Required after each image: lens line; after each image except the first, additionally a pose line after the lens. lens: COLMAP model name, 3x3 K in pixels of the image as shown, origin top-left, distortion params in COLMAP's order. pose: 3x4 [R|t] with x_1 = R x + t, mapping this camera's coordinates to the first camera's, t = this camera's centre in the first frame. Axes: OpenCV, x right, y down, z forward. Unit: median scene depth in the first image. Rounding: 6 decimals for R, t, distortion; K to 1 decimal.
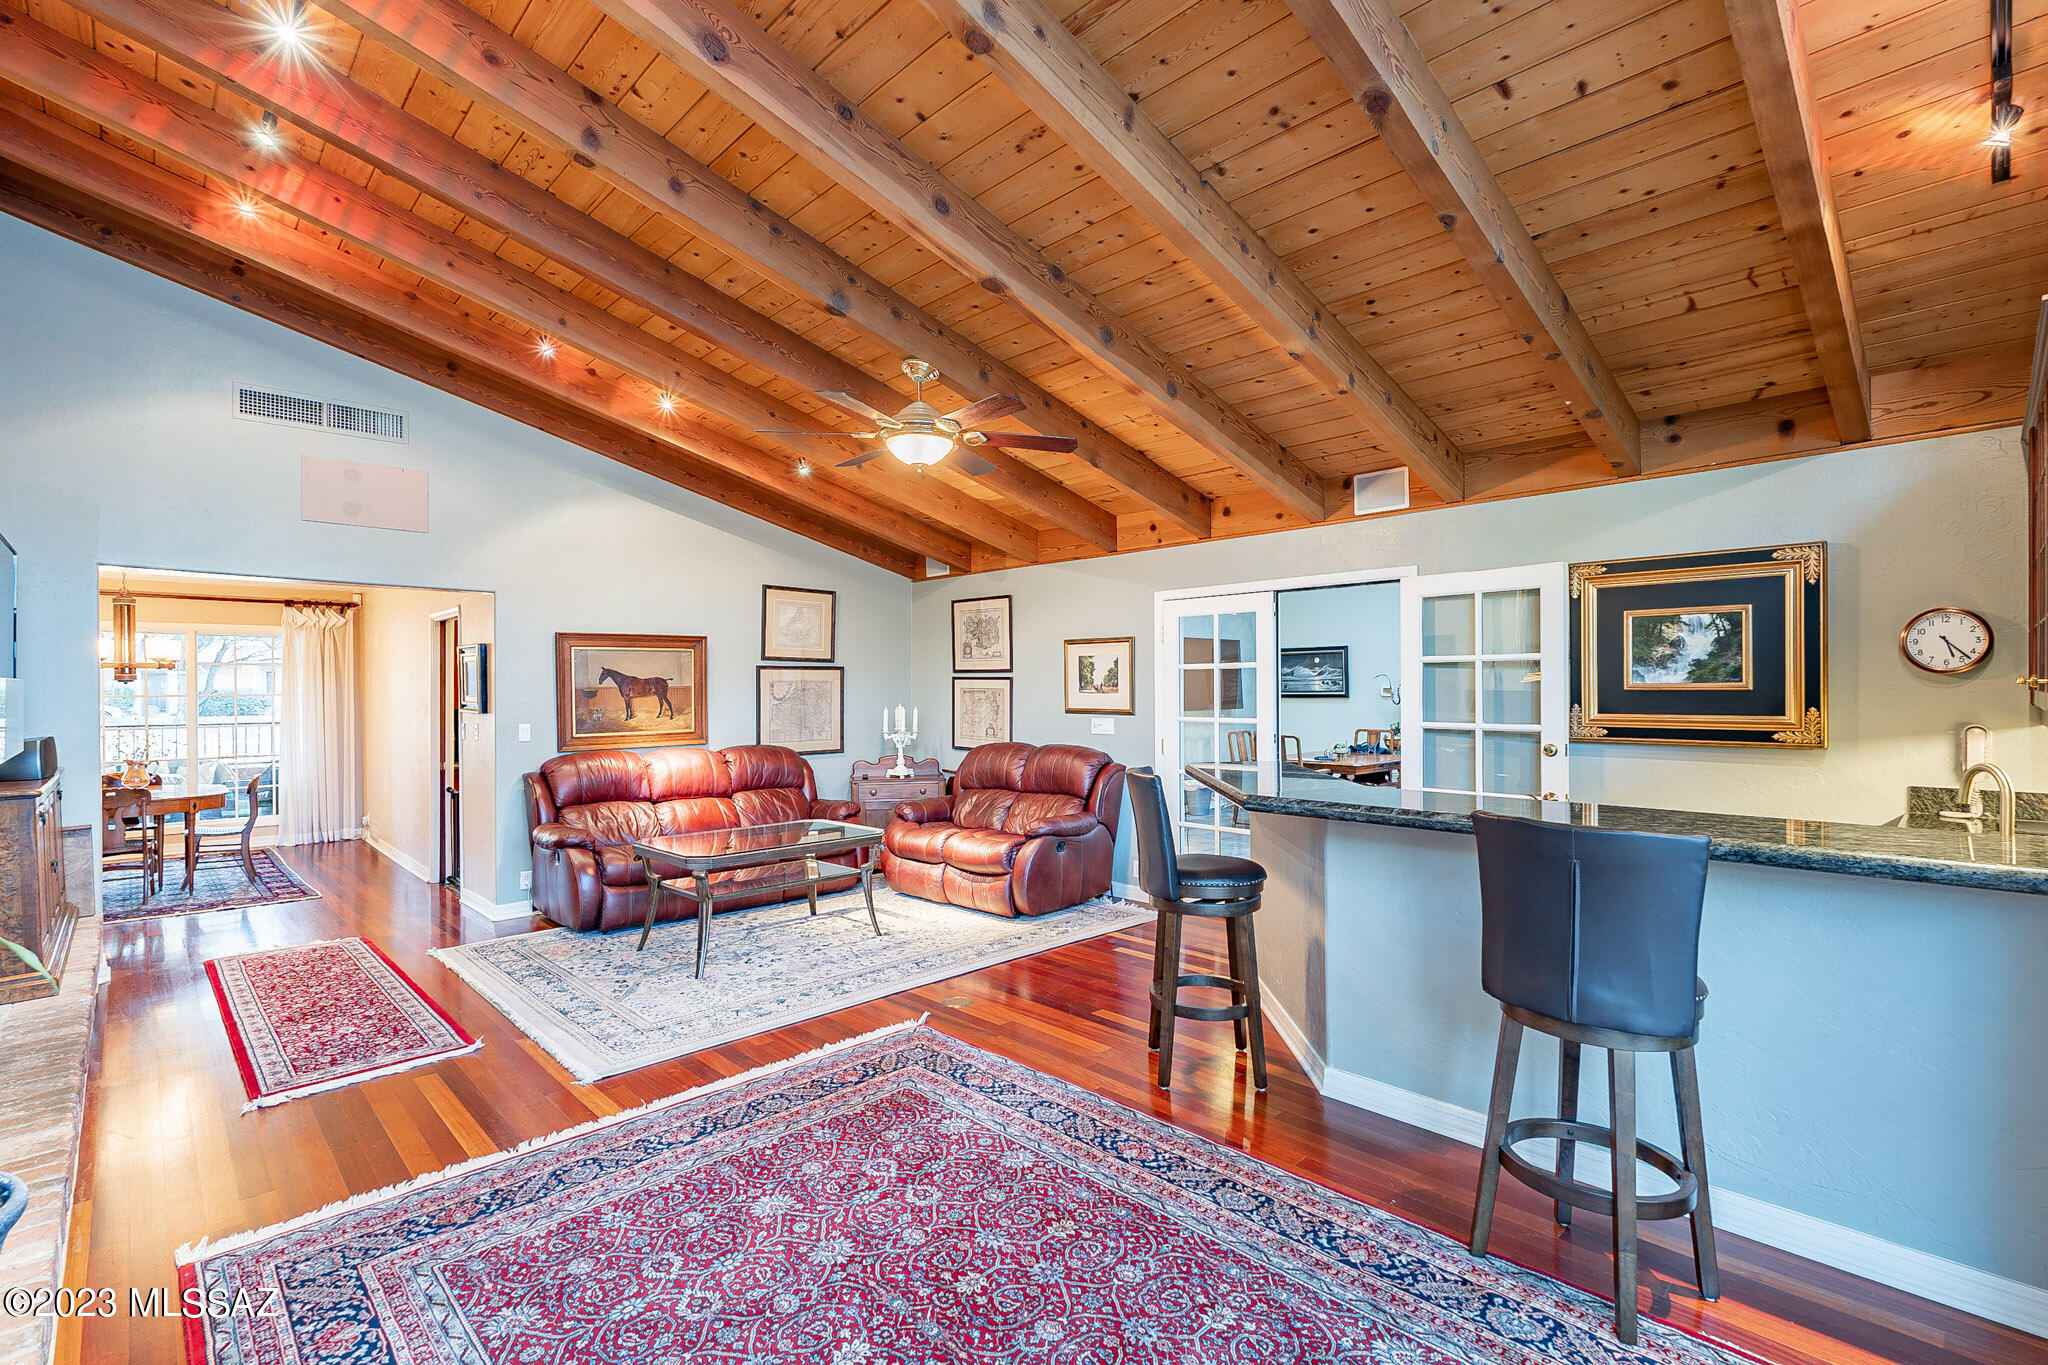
lens RADIAL K [[914.5, 0, 1022.2], [0, 914.5, 688.3], [0, 0, 1]] dist [-0.007748, 0.001741]
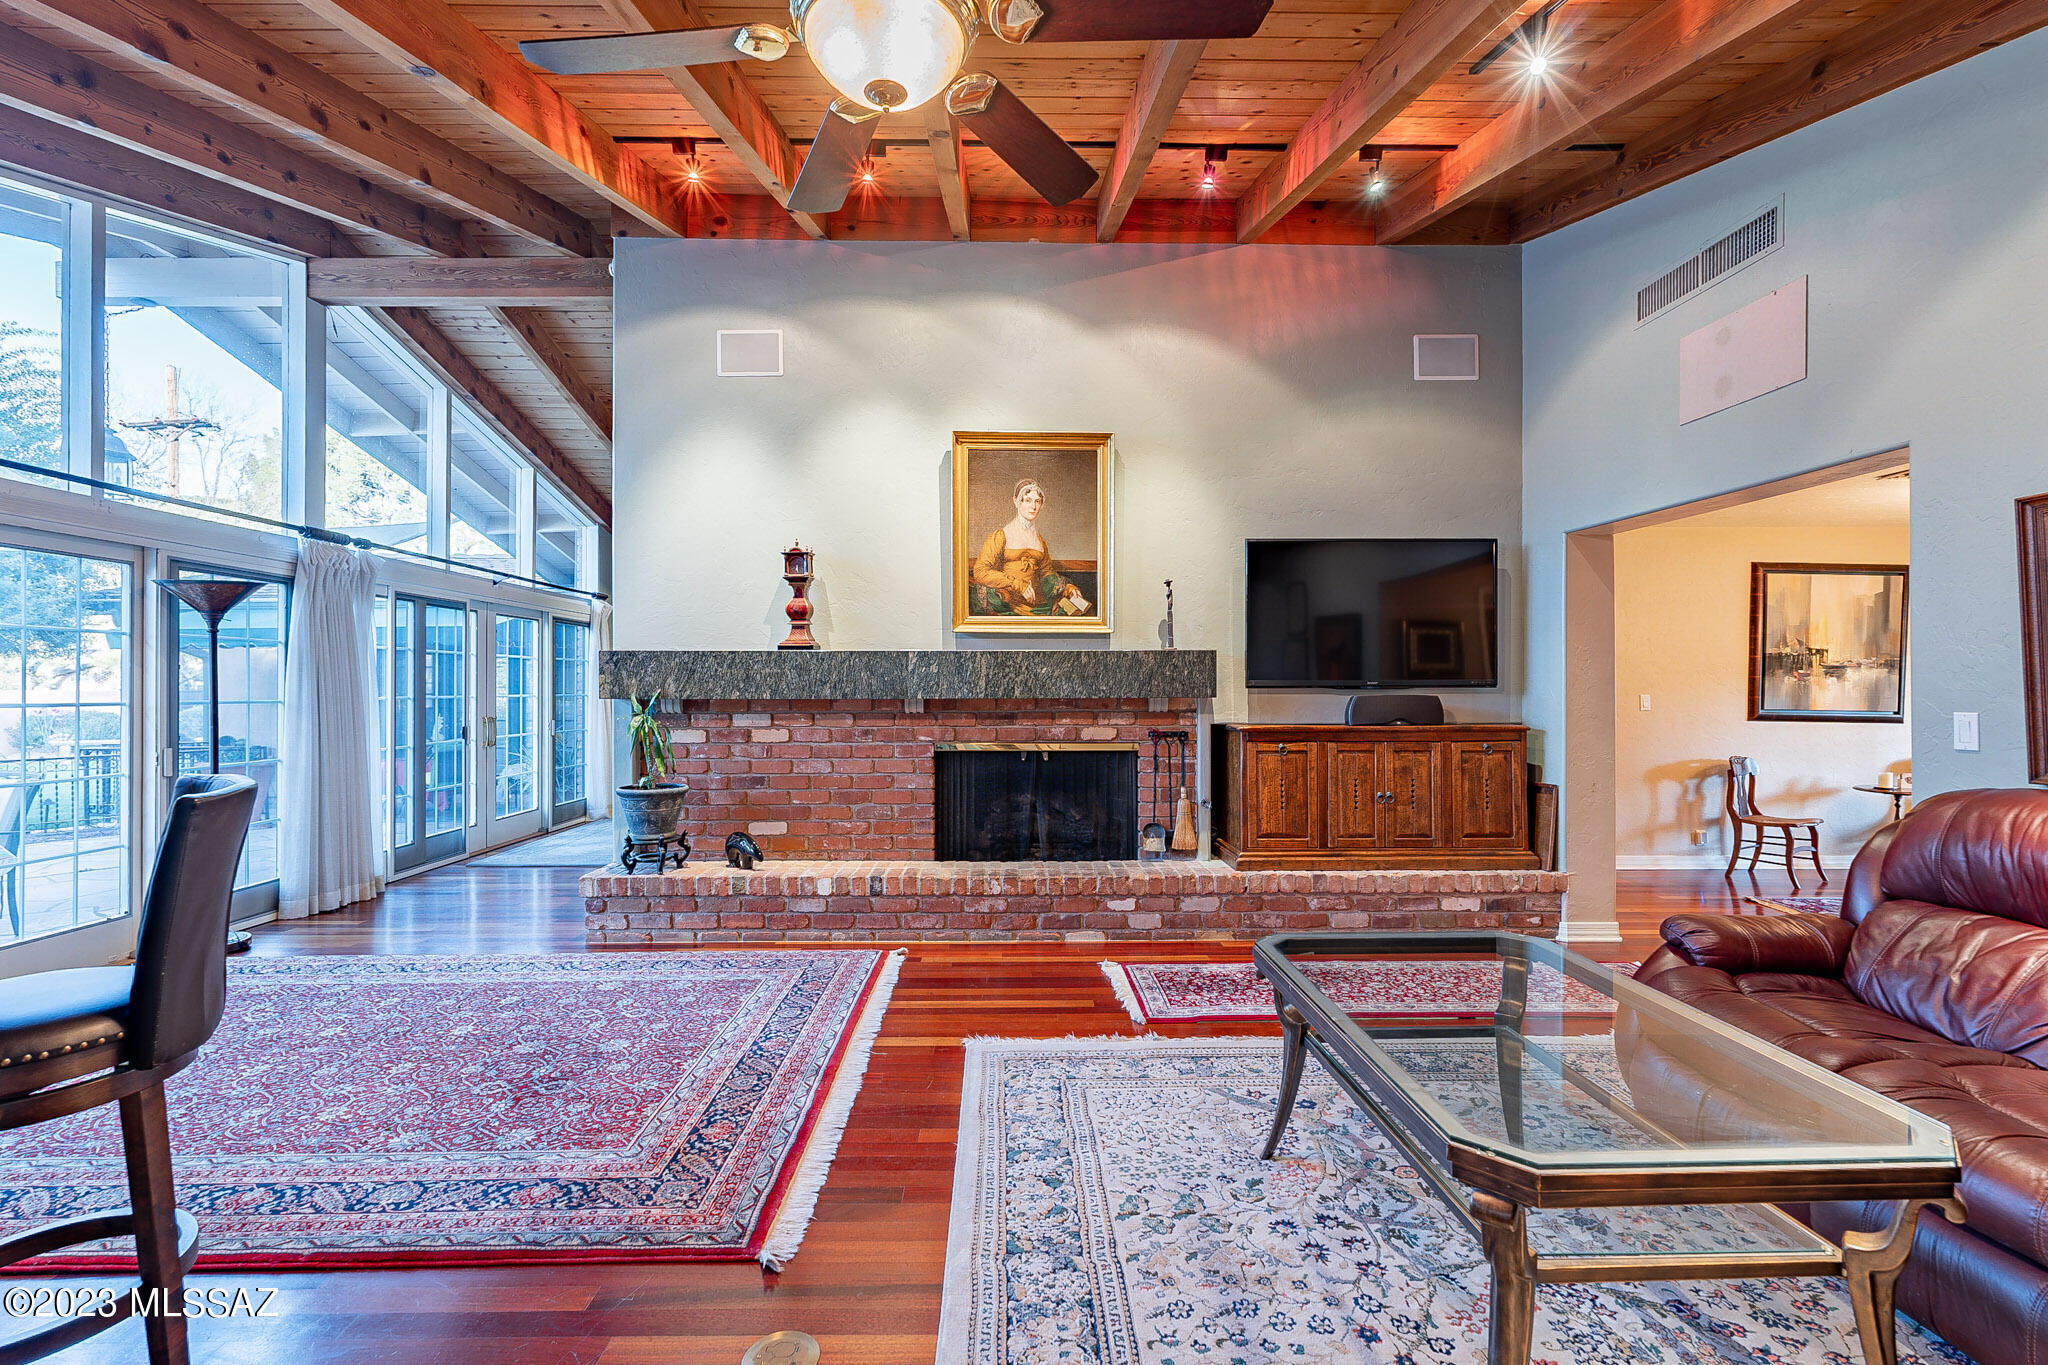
lens RADIAL K [[914.5, 0, 1032.4], [0, 914.5, 681.0], [0, 0, 1]] dist [-0.007748, 0.001741]
pose [[-0.682340, 0.001710, -0.731033, 0.107785], [0.003331, 0.999994, -0.000770, 0.022127], [0.731027, -0.002961, -0.682342, 0.941984]]
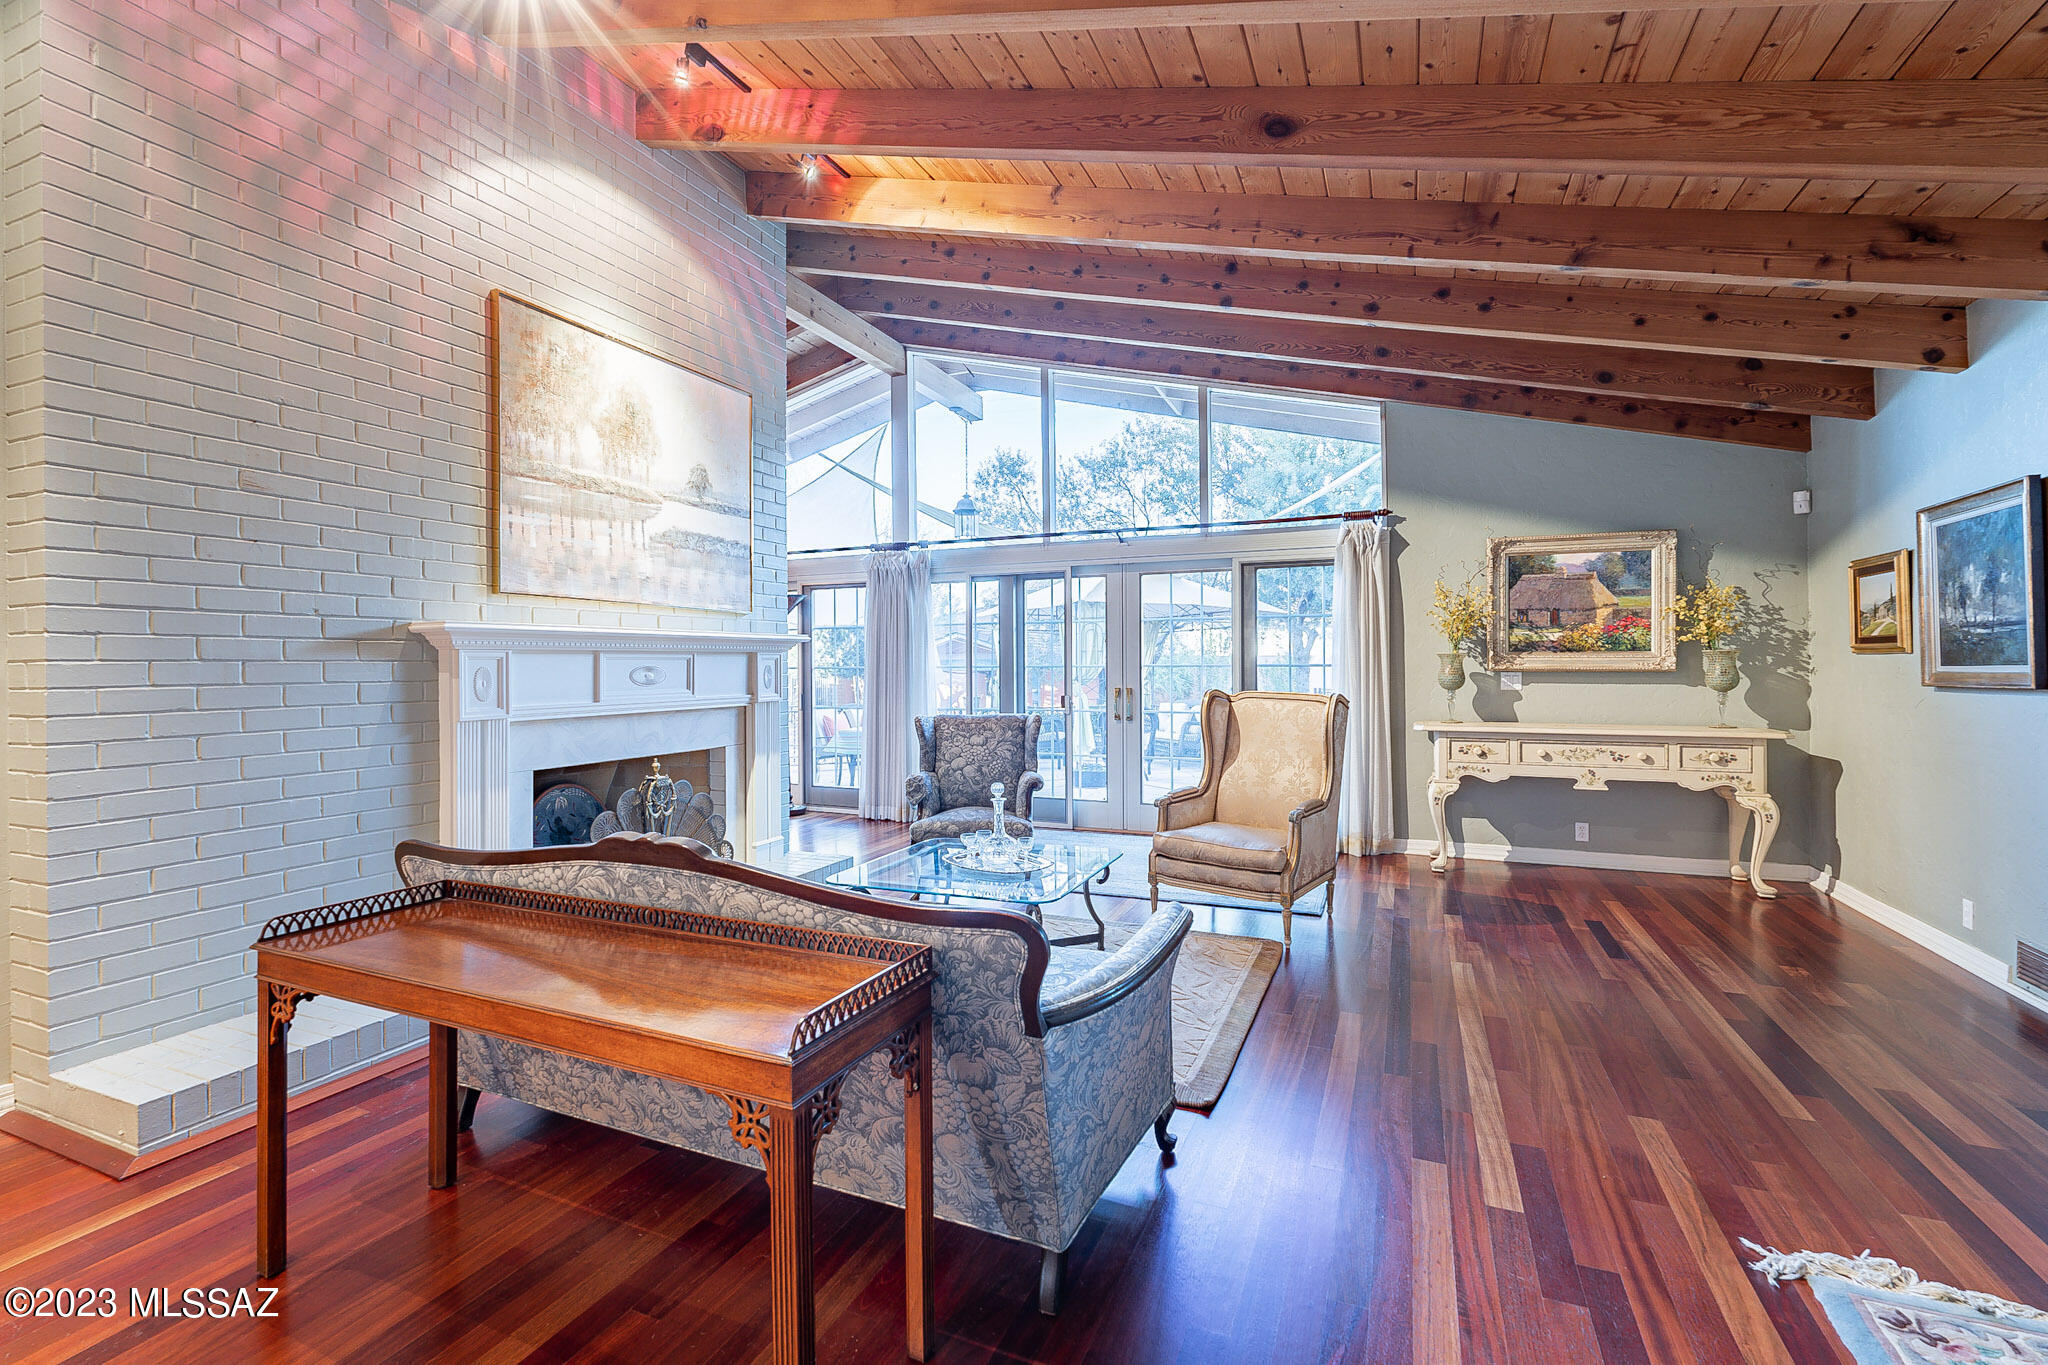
lens RADIAL K [[914.5, 0, 1022.2], [0, 914.5, 662.1], [0, 0, 1]] dist [-0.007748, 0.001741]
pose [[-0.396841, 0.014551, 0.917772, -1.240113], [0.011494, 0.999875, -0.010883, 0.046206], [-0.917815, 0.006230, -0.396958, 0.166723]]
